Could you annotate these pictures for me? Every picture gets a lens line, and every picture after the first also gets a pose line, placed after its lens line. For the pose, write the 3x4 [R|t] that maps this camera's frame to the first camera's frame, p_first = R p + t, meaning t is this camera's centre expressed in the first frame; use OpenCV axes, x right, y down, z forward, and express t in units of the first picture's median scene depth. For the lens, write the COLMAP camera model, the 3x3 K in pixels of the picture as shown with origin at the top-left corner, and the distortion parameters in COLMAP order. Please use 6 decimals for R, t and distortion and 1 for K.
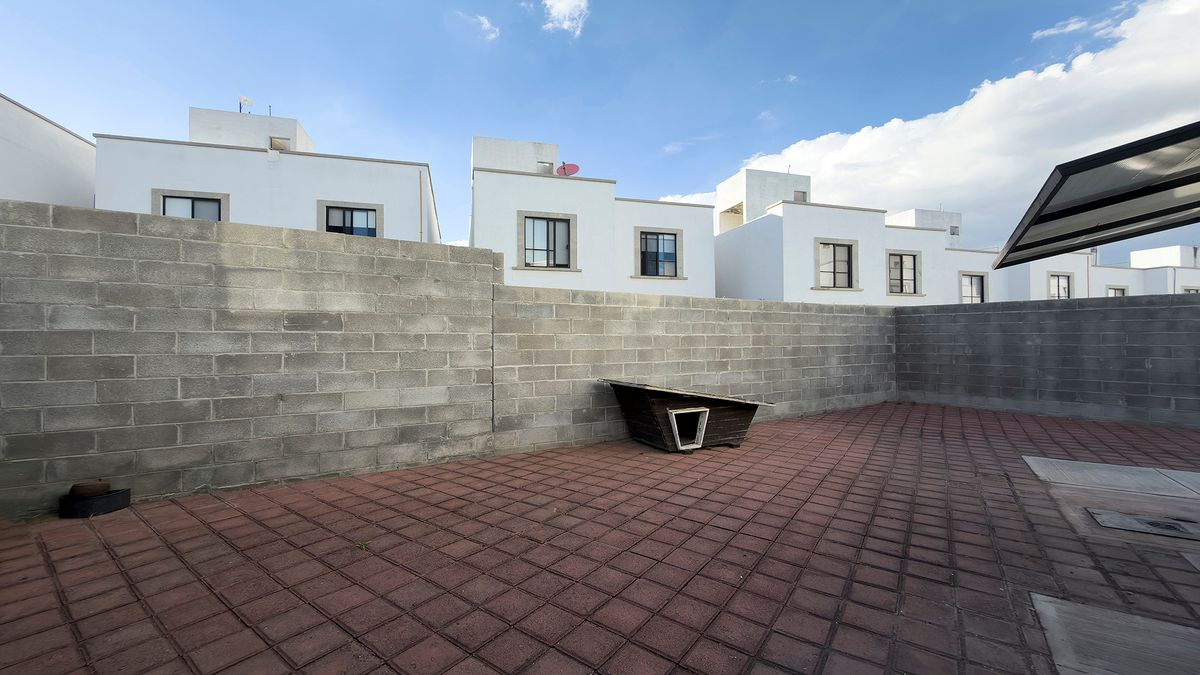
lens RADIAL K [[509.2, 0, 599.7], [0, 509.2, 338.5], [0, 0, 1]] dist [-0.006749, -0.000476]
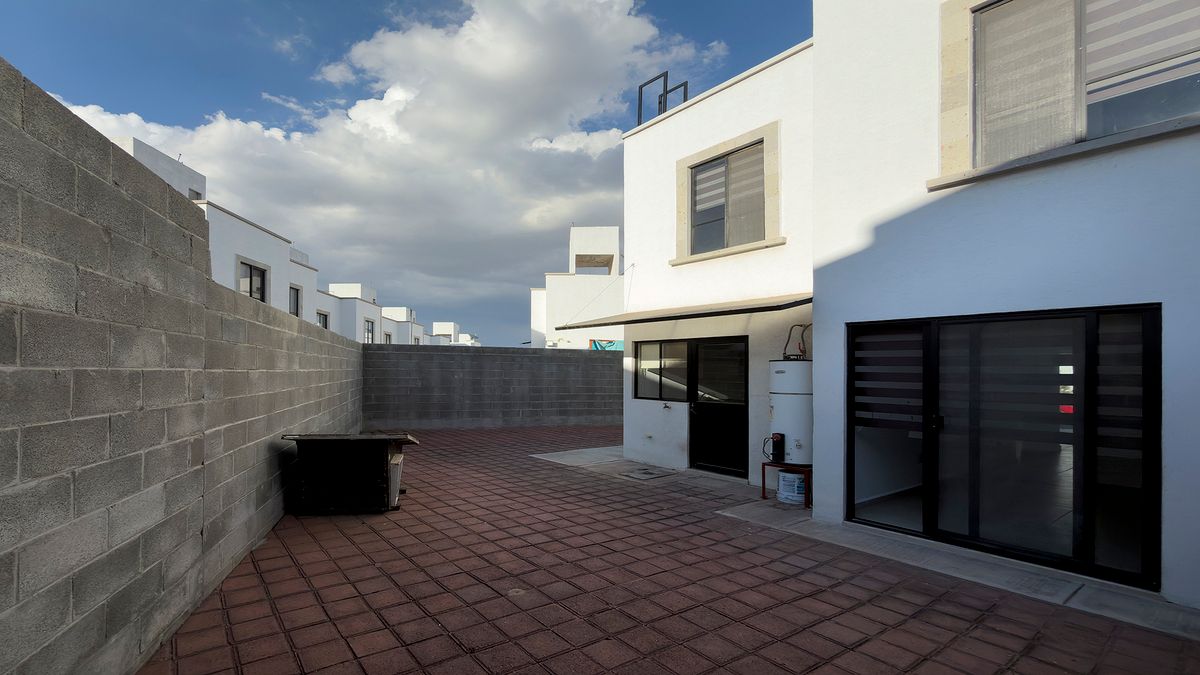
lens RADIAL K [[509.2, 0, 582.1], [0, 509.2, 371.9], [0, 0, 1]] dist [-0.006749, -0.000476]
pose [[0.299947, 0.005043, 0.953942, -0.738103], [-0.012976, 0.999915, -0.001206, -0.014813], [-0.953868, -0.012017, 0.299987, 0.576007]]
